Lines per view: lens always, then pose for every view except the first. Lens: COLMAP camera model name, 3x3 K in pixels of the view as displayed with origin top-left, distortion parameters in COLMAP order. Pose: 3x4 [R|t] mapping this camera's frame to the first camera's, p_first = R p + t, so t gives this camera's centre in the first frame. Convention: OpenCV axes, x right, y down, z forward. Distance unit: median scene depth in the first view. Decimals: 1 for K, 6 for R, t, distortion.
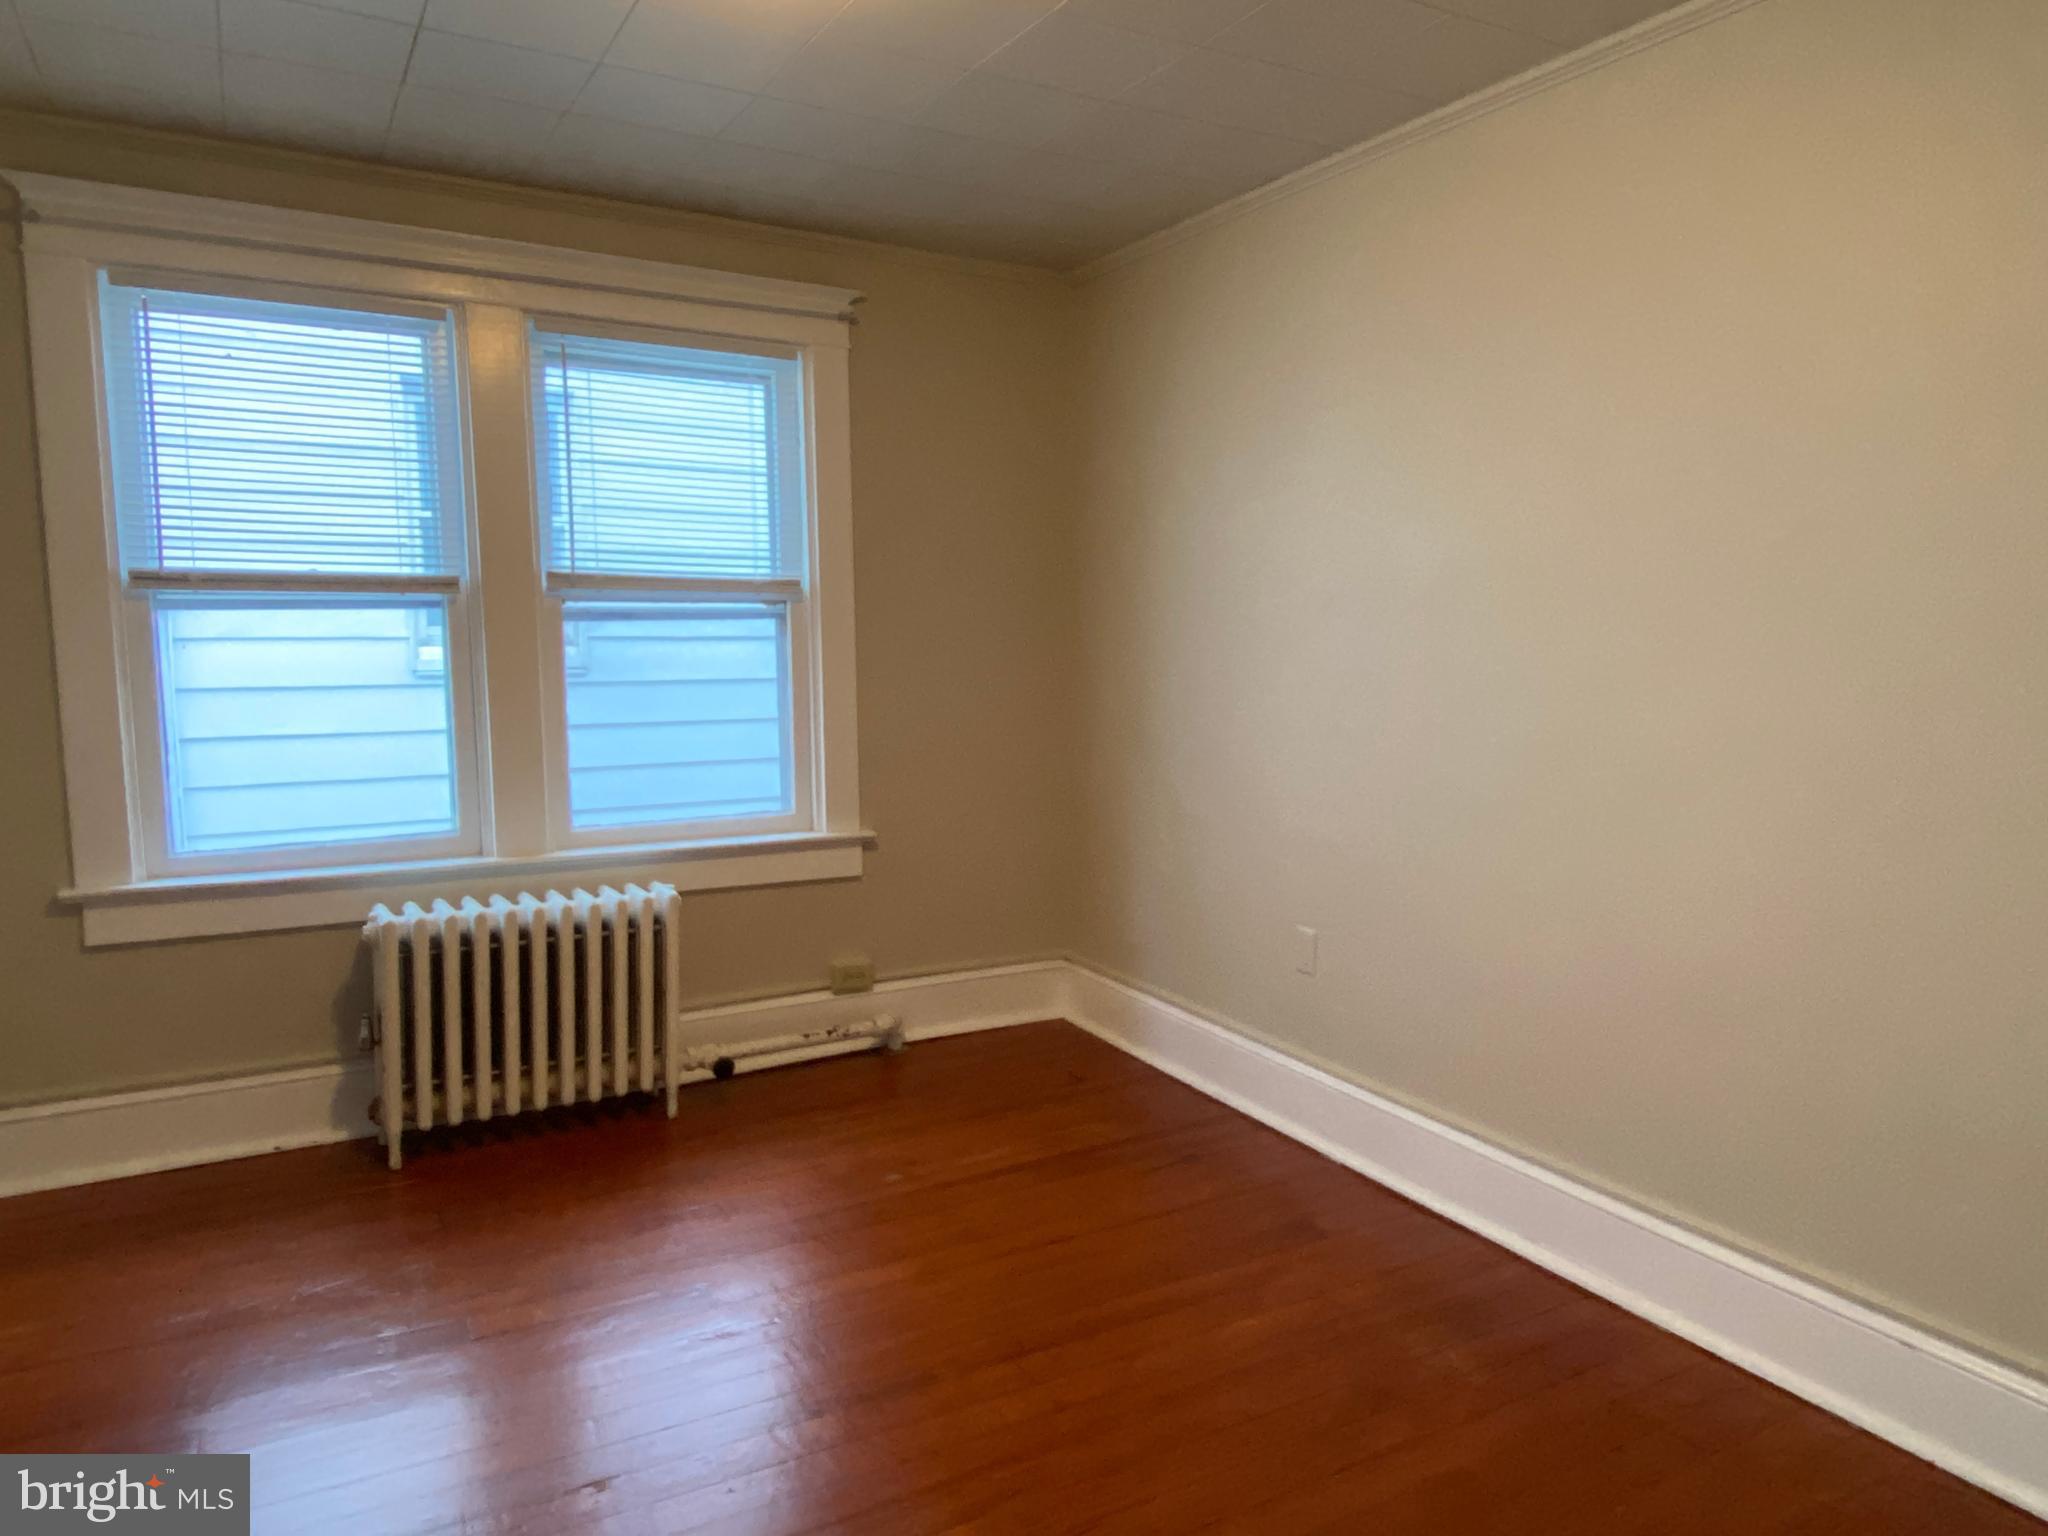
lens RADIAL K [[1335.7, 0, 1017.0], [0, 1335.7, 759.8], [0, 0, 1]] dist [0.063999, -0.068560]
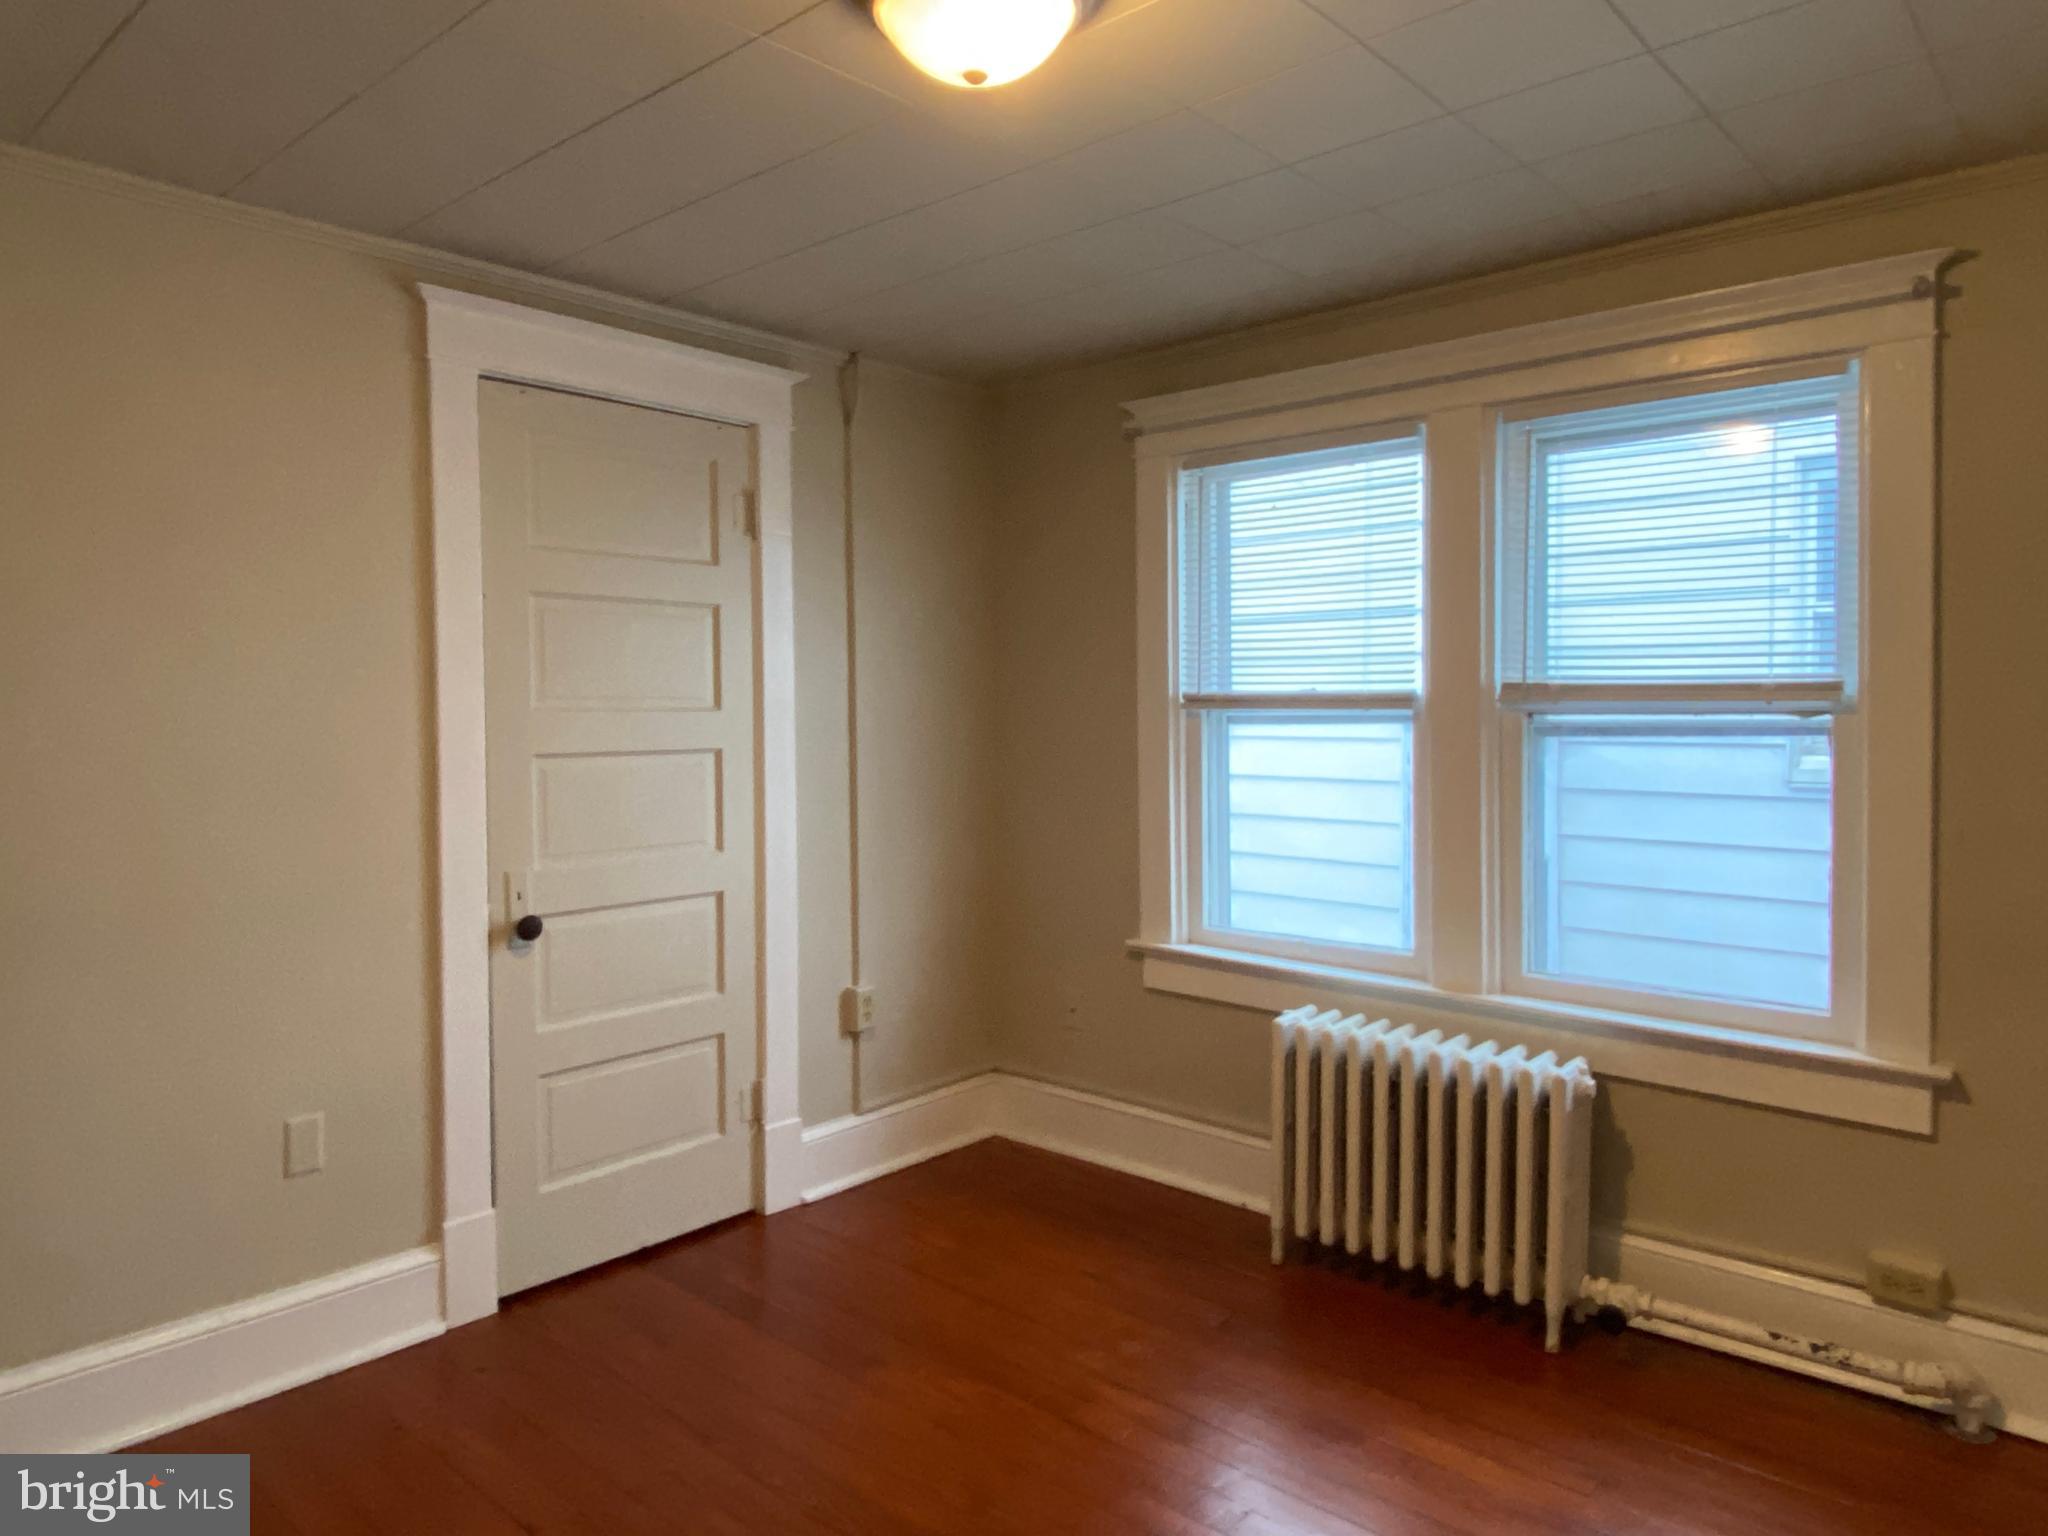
lens RADIAL K [[1335.7, 0, 1017.0], [0, 1335.7, 759.8], [0, 0, 1]] dist [0.063999, -0.068560]
pose [[0.305730, 0.033724, -0.951521, 0.400179], [-0.095273, 0.995440, 0.004669, -0.059860], [0.947340, 0.089227, 0.307549, 0.404808]]
